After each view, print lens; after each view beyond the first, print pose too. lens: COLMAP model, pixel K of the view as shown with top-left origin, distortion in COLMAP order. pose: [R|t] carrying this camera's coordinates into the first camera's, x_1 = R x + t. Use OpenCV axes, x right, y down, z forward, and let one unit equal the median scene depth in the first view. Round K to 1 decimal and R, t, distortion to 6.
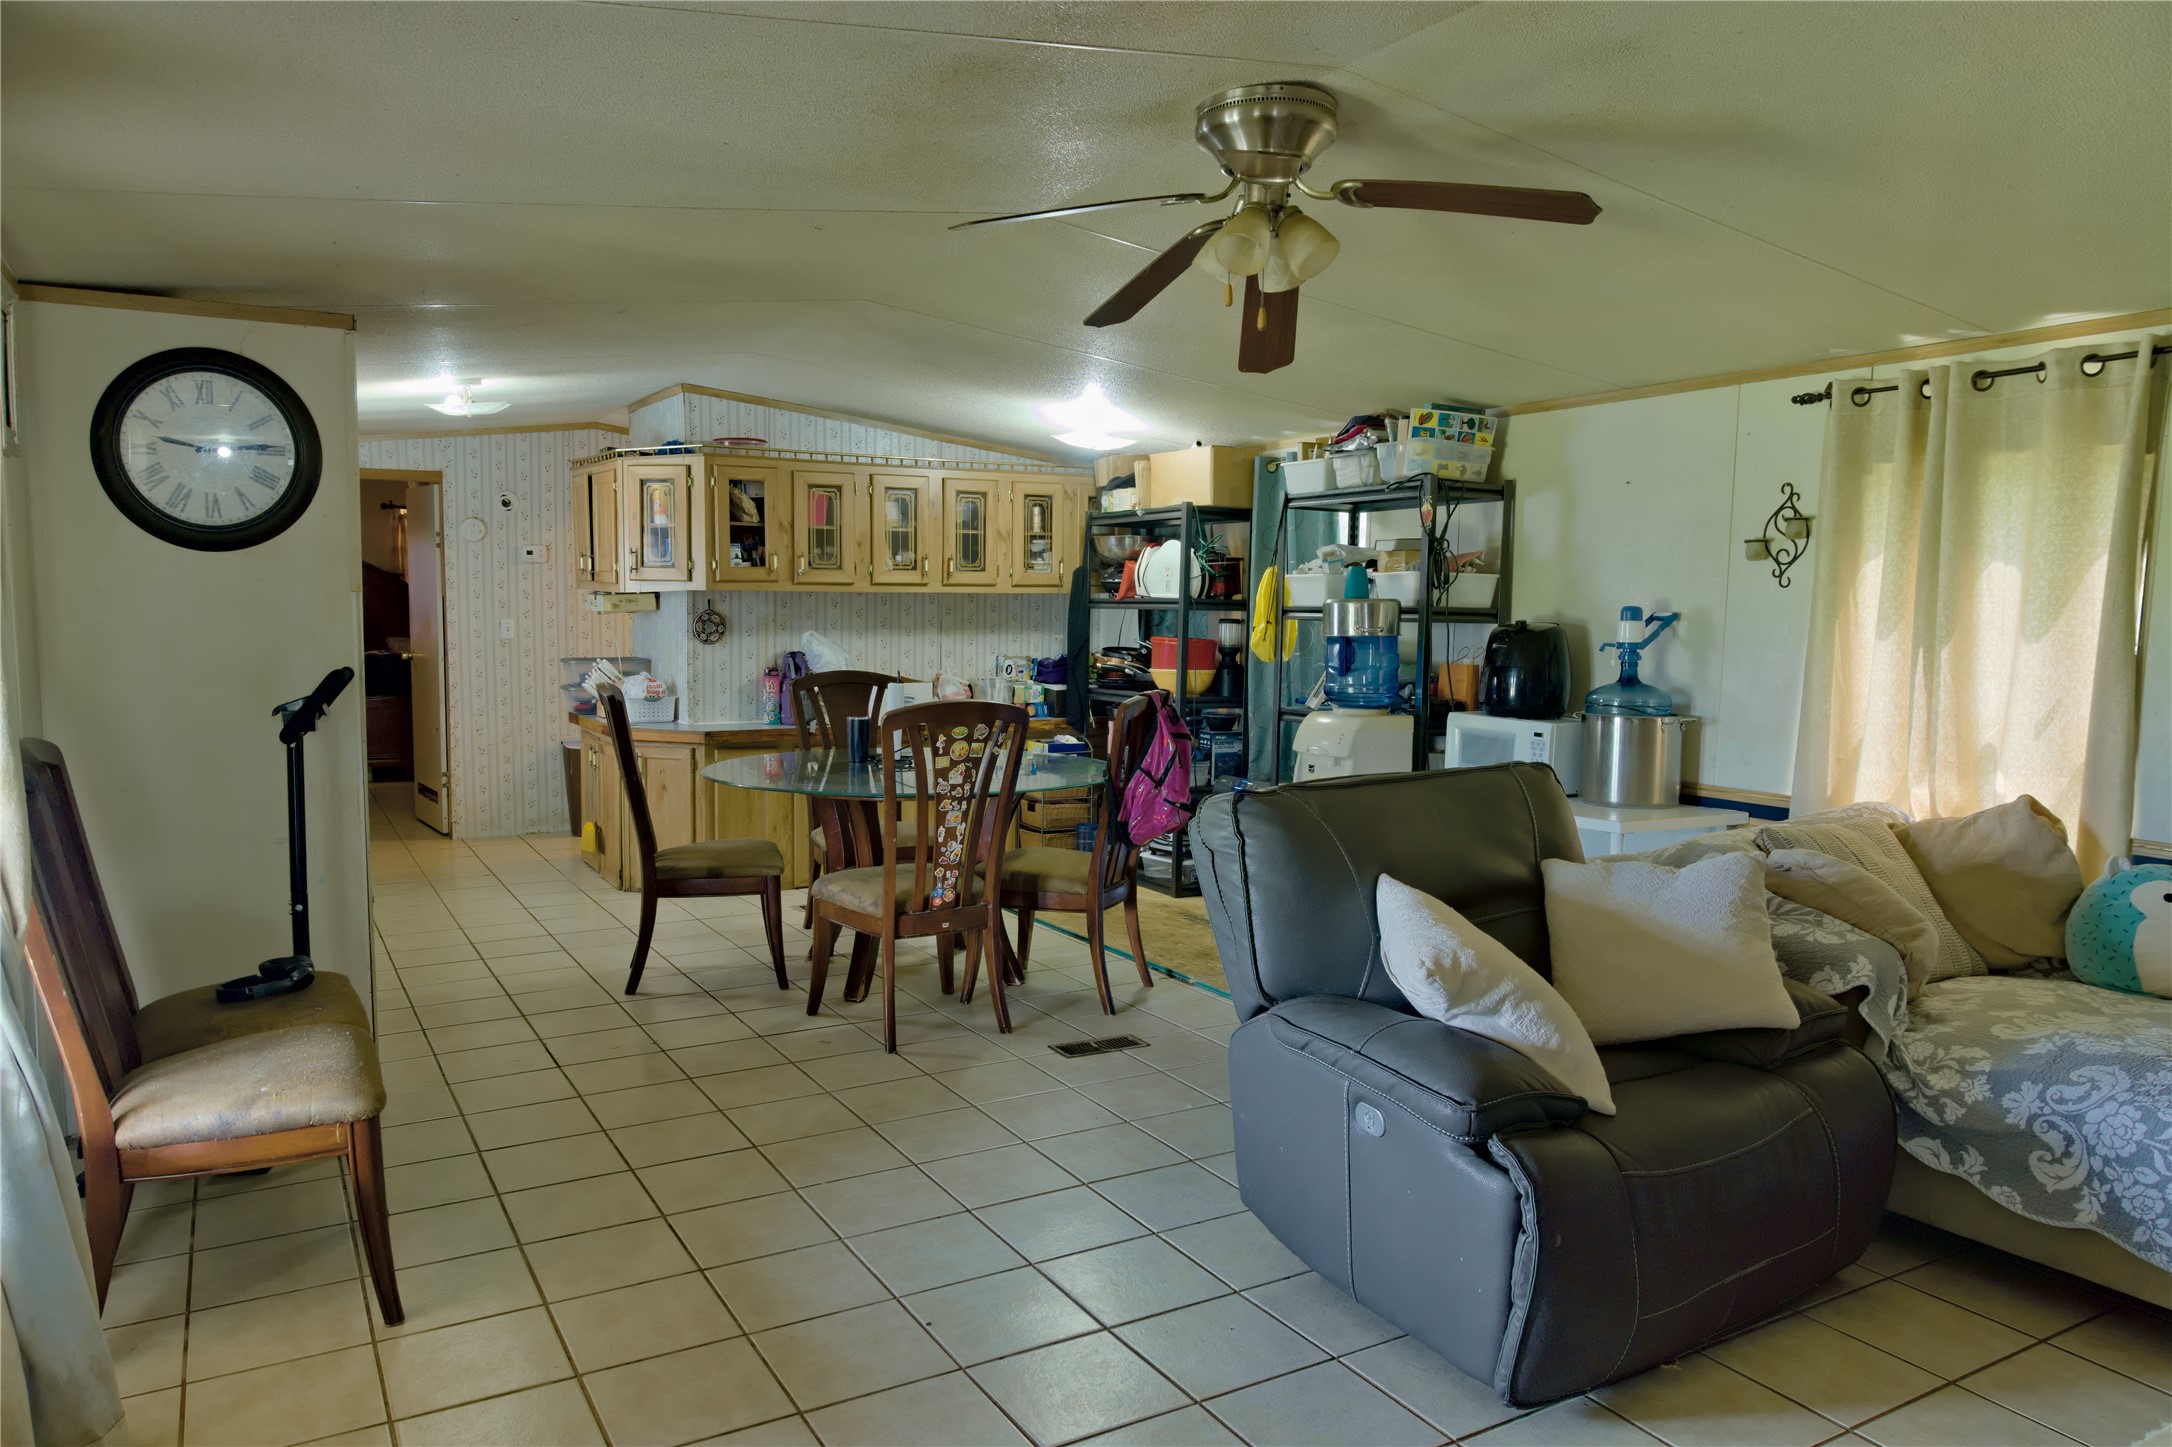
lens RADIAL K [[1454.1, 0, 1095.6], [0, 1454.1, 718.5], [0, 0, 1]] dist [-0.009802, -0.002786]
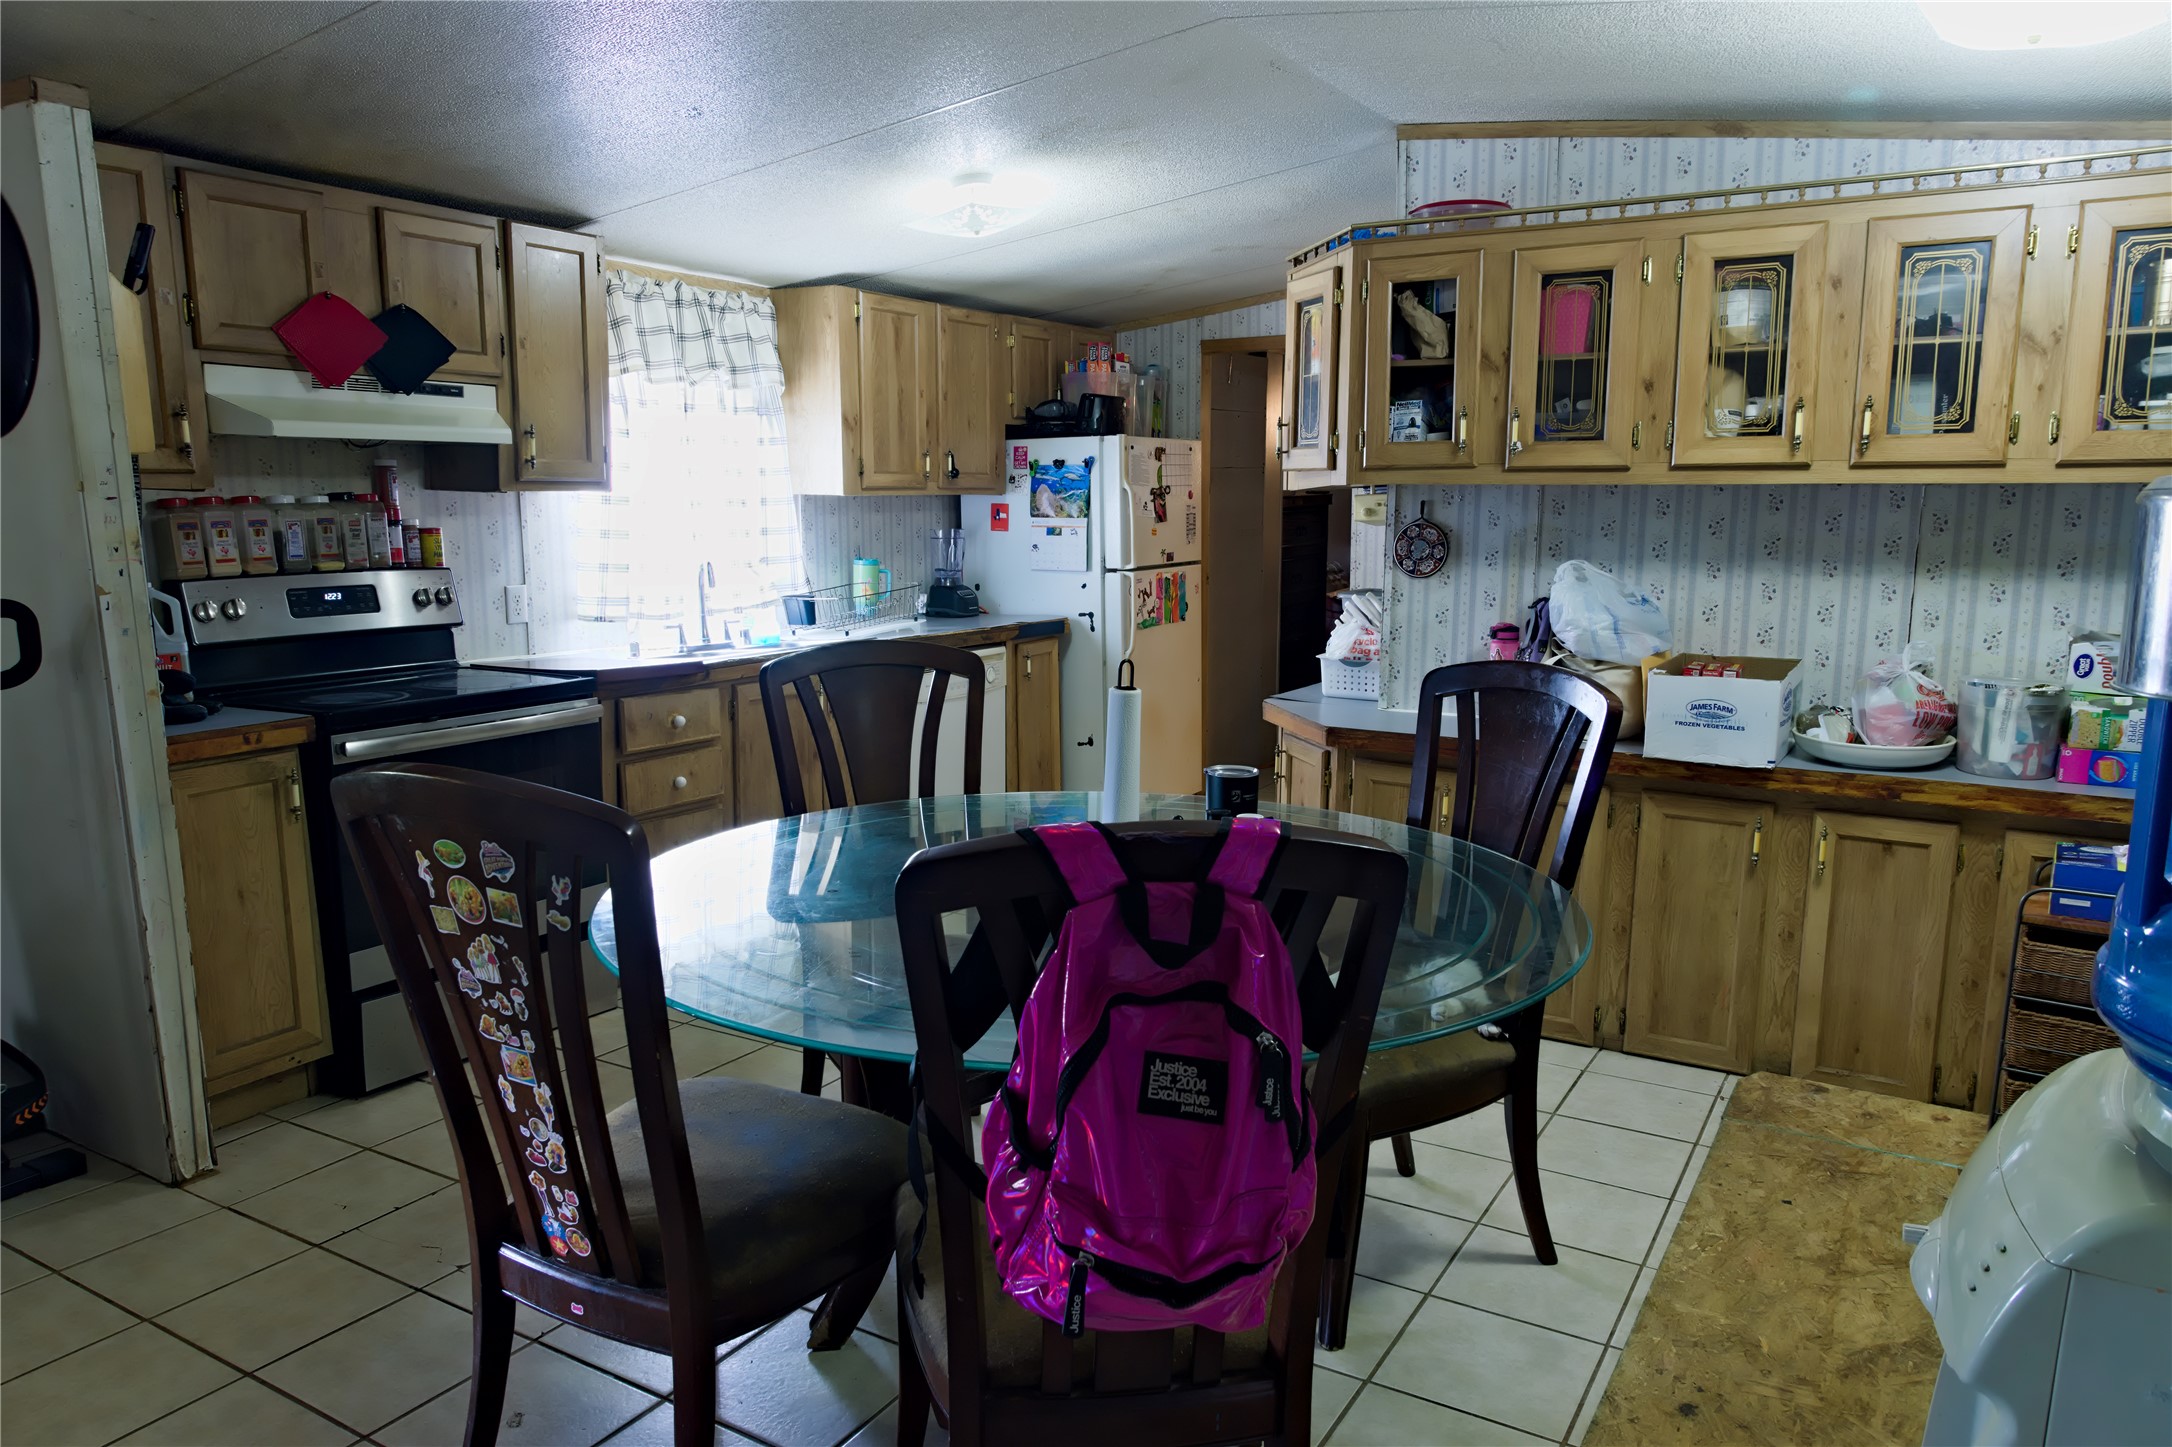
lens RADIAL K [[1454.1, 0, 1086.3], [0, 1454.1, 735.2], [0, 0, 1]] dist [-0.009802, -0.002786]
pose [[0.465215, 0.135738, -0.874729, 0.192319], [-0.068729, 0.990729, 0.117185, -0.047600], [0.882526, 0.005603, 0.470231, 0.605694]]
